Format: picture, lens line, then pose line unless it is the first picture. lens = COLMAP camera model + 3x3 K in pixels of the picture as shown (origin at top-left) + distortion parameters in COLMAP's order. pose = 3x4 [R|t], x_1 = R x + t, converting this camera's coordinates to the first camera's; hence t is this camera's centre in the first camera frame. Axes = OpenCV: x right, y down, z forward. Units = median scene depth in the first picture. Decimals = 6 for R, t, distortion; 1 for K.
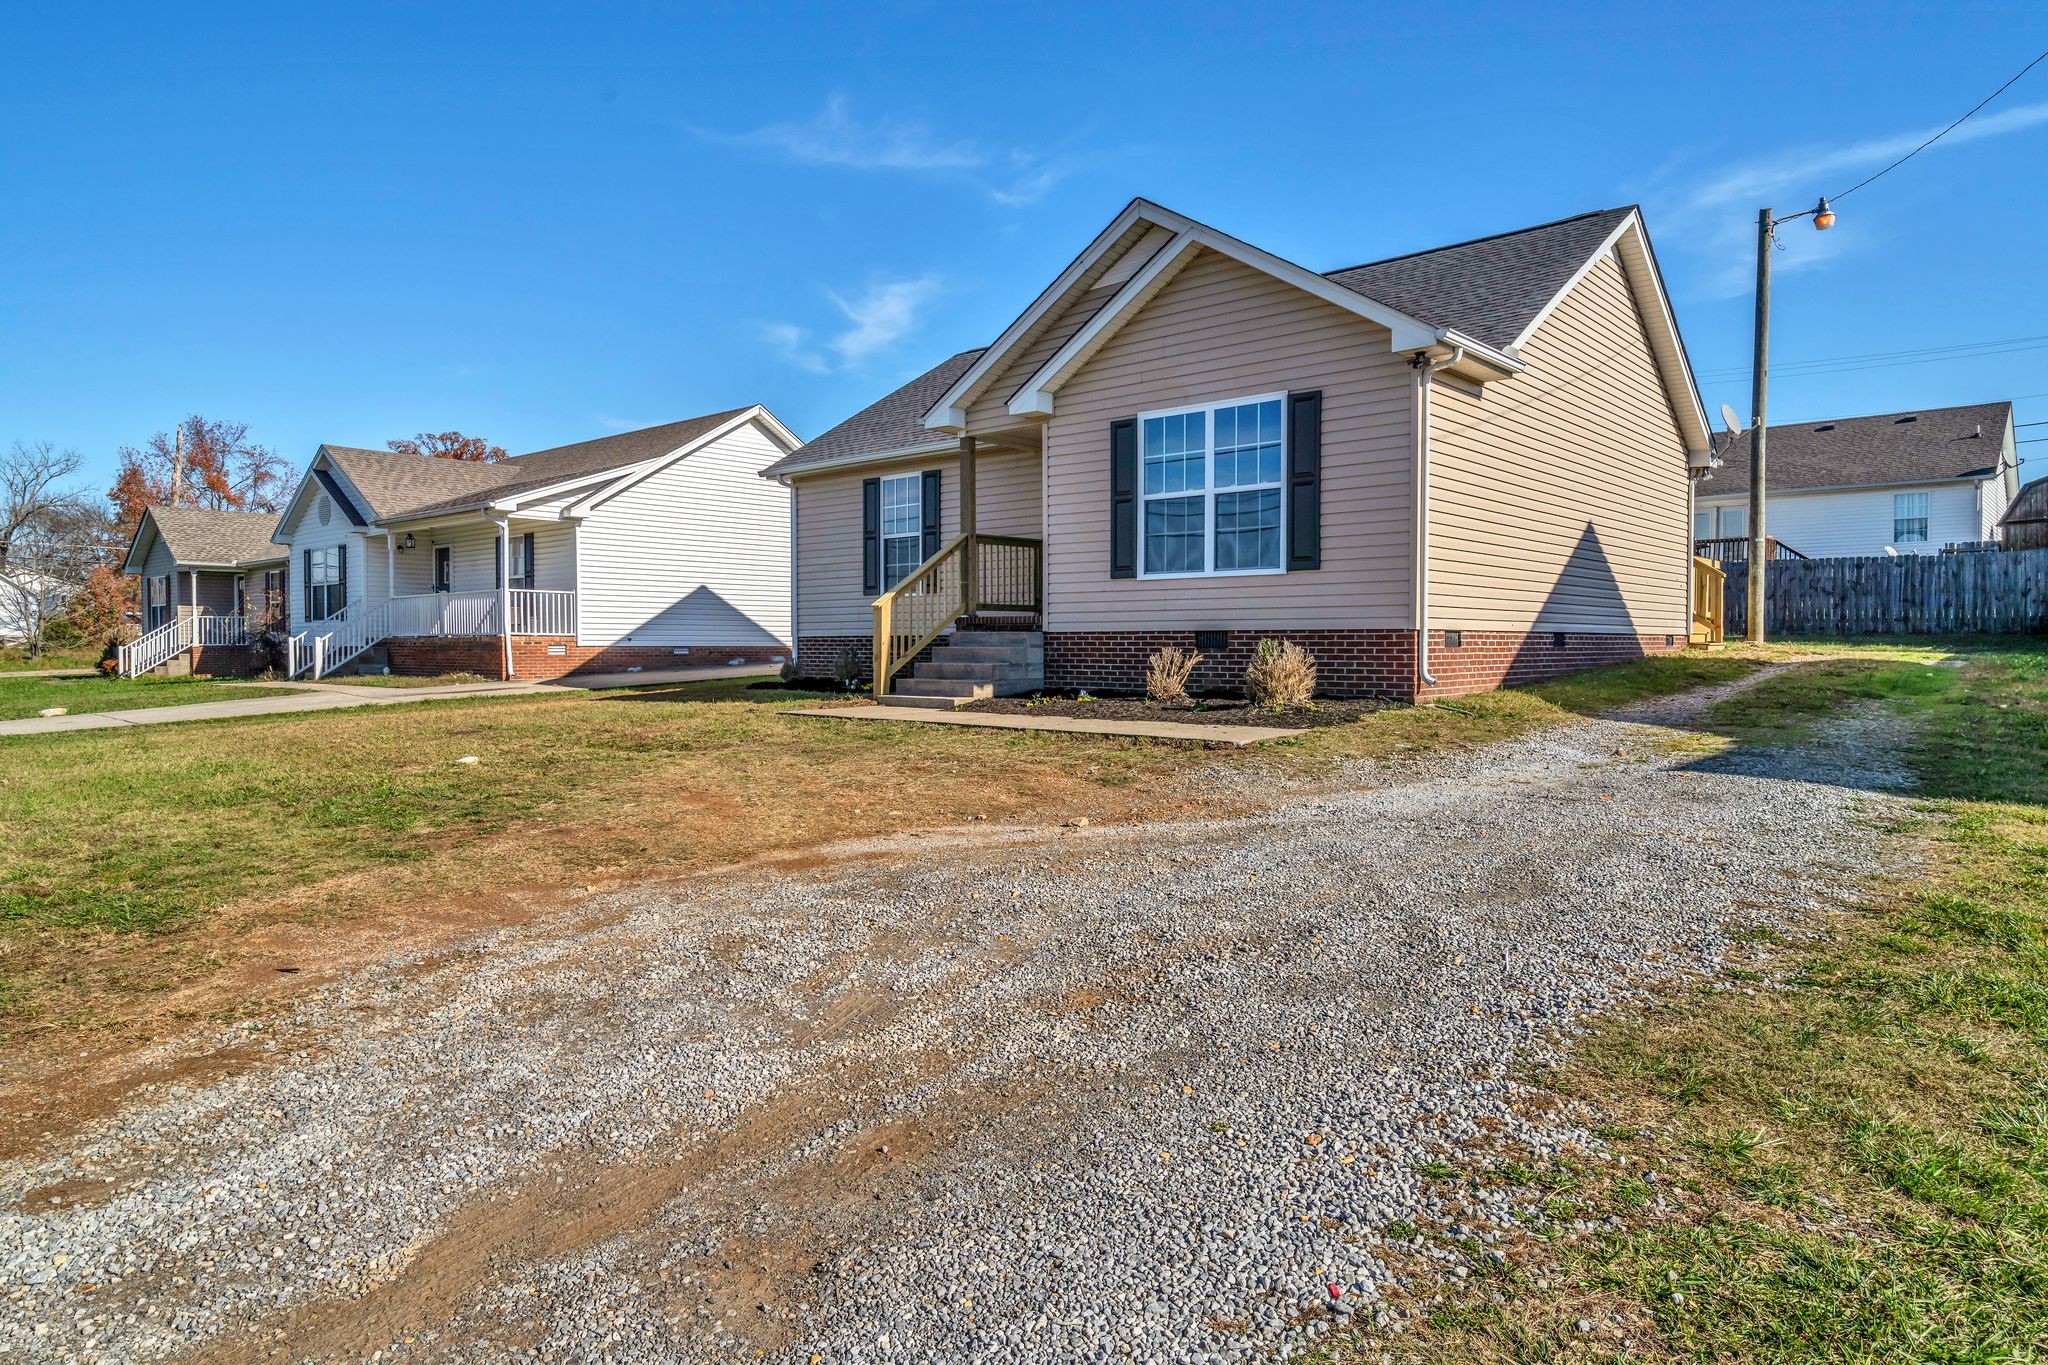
lens RADIAL K [[1253.0, 0, 1012.6], [0, 1253.0, 676.6], [0, 0, 1]] dist [-0.005416, 0.000287]
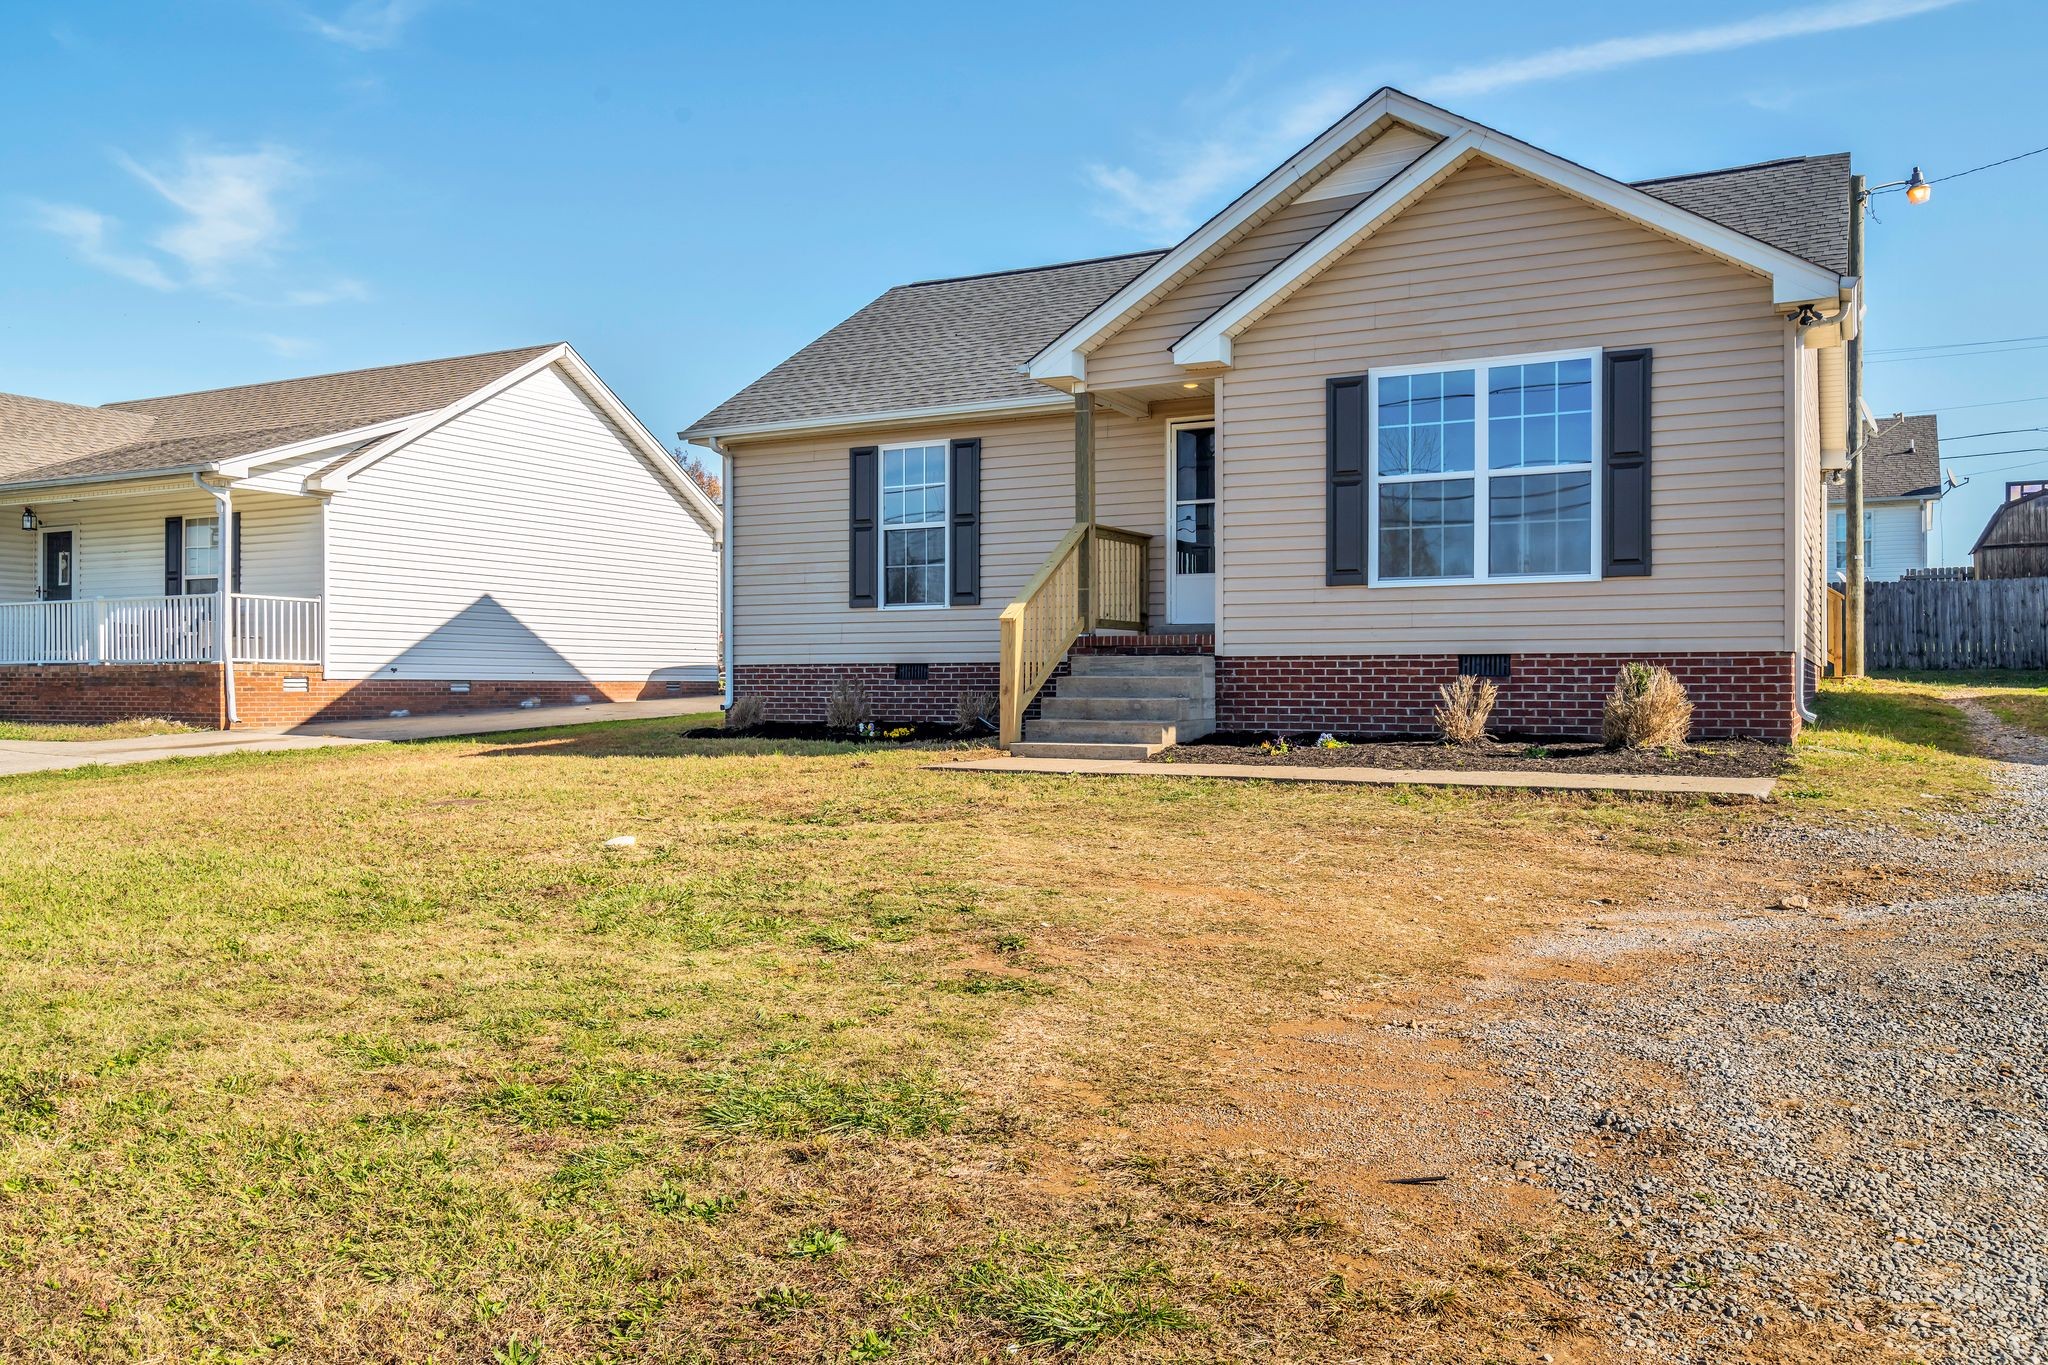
lens RADIAL K [[1594.1, 0, 1017.6], [0, 1594.1, 690.1], [0, 0, 1]] dist [0.010095, -0.005117]
pose [[0.970538, 0.000958, 0.240947, -0.319587], [0.004703, 0.999726, -0.022917, 0.005739], [-0.240903, 0.023375, 0.970268, 0.108214]]
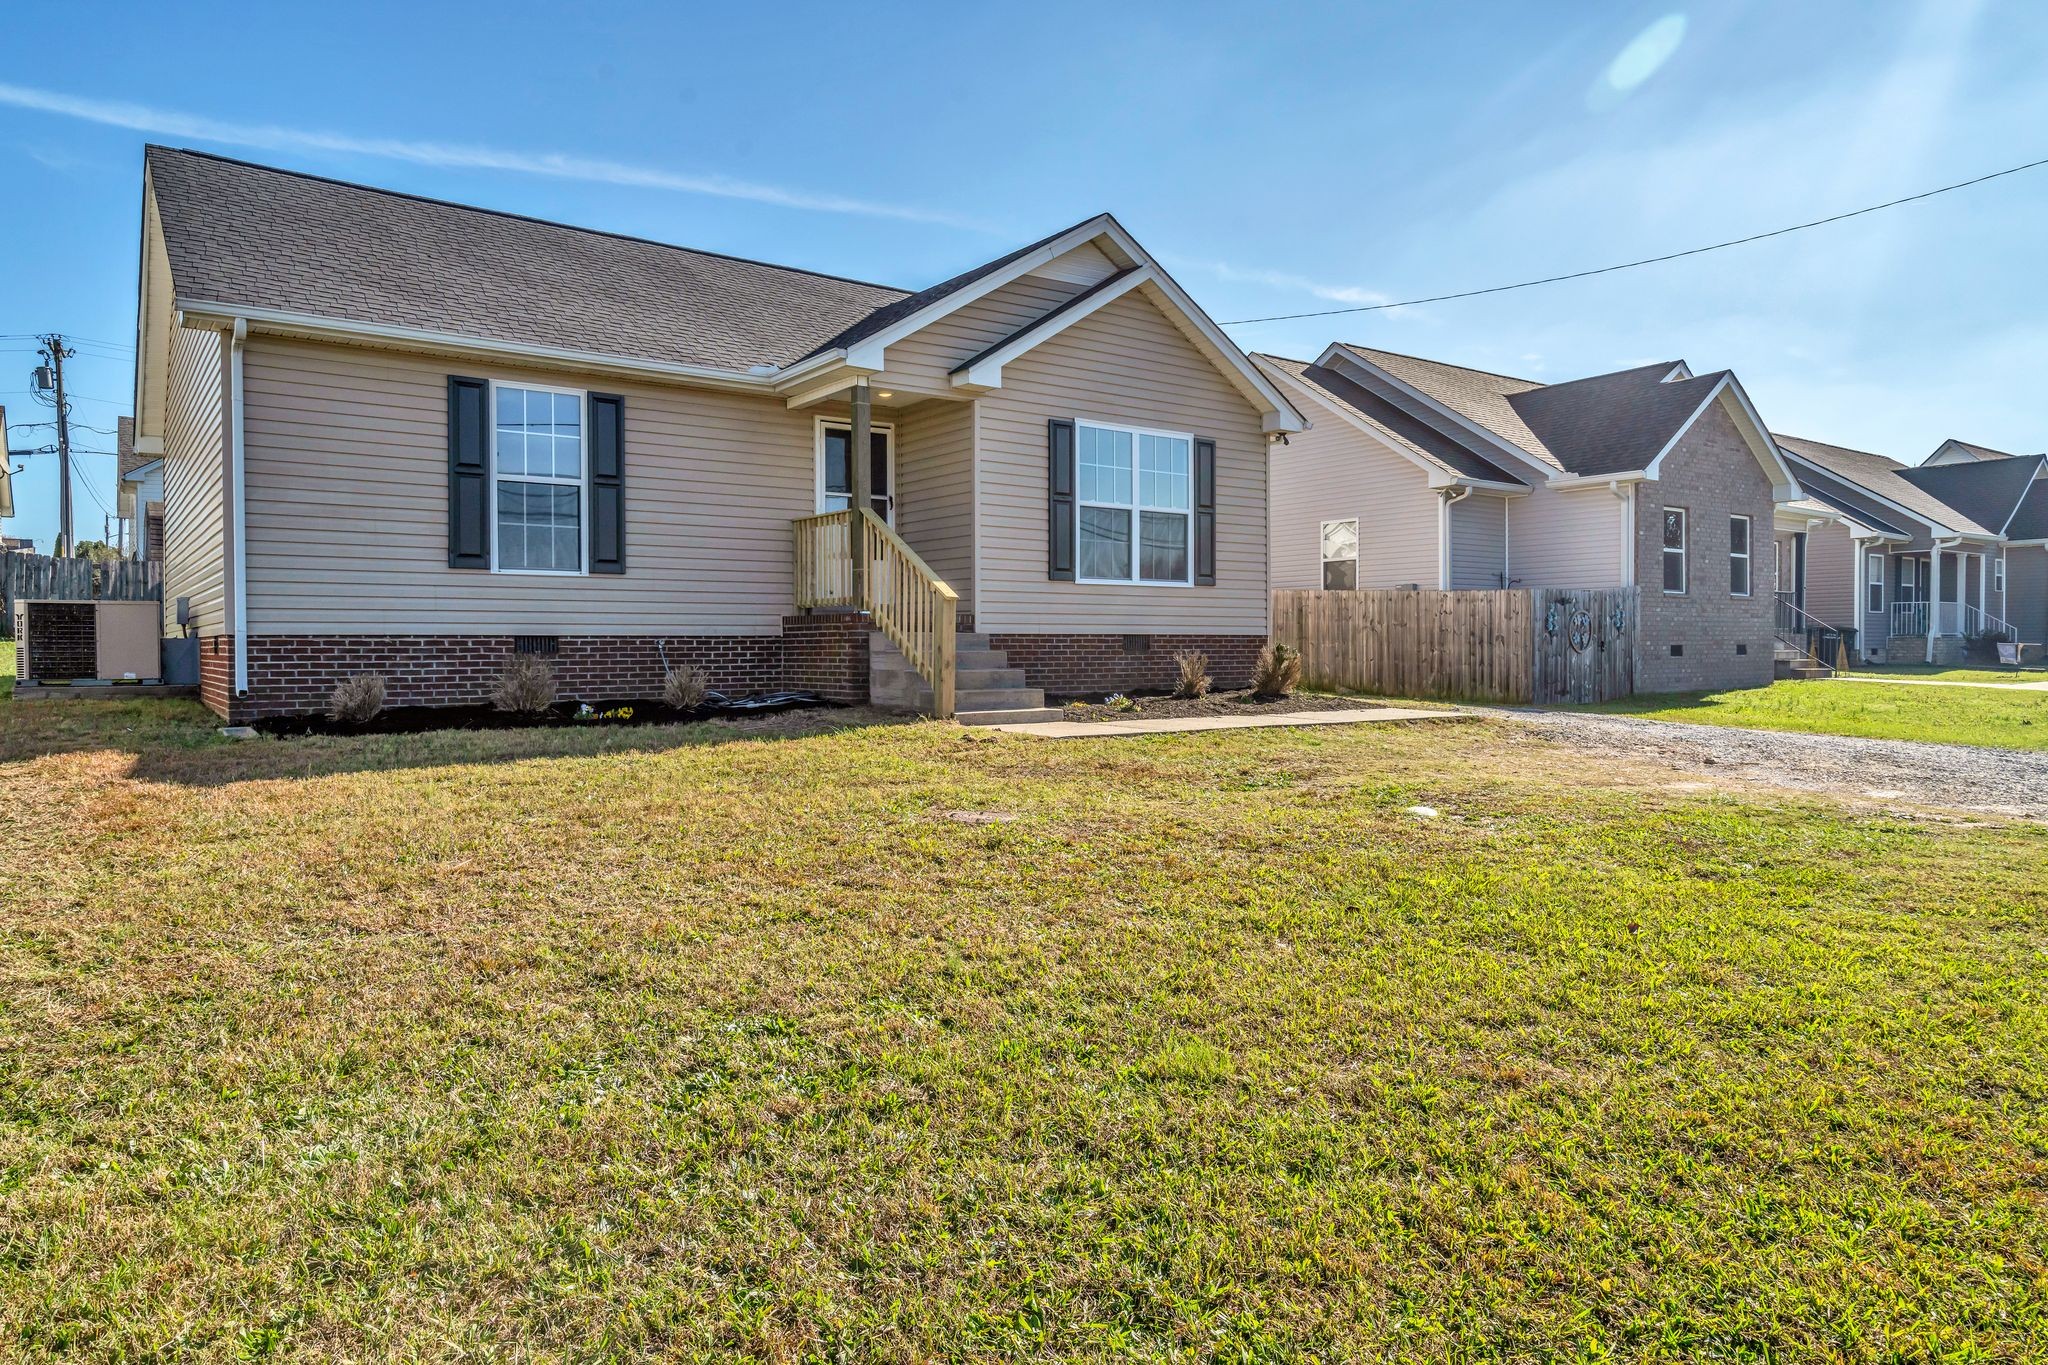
lens RADIAL K [[1253.0, 0, 1006.5], [0, 1253.0, 644.9], [0, 0, 1]] dist [-0.005416, 0.000287]
pose [[0.204324, 0.009526, 0.978857, -0.839097], [0.033266, 0.999308, -0.016669, -0.011948], [-0.978338, 0.035969, 0.203866, 0.801654]]
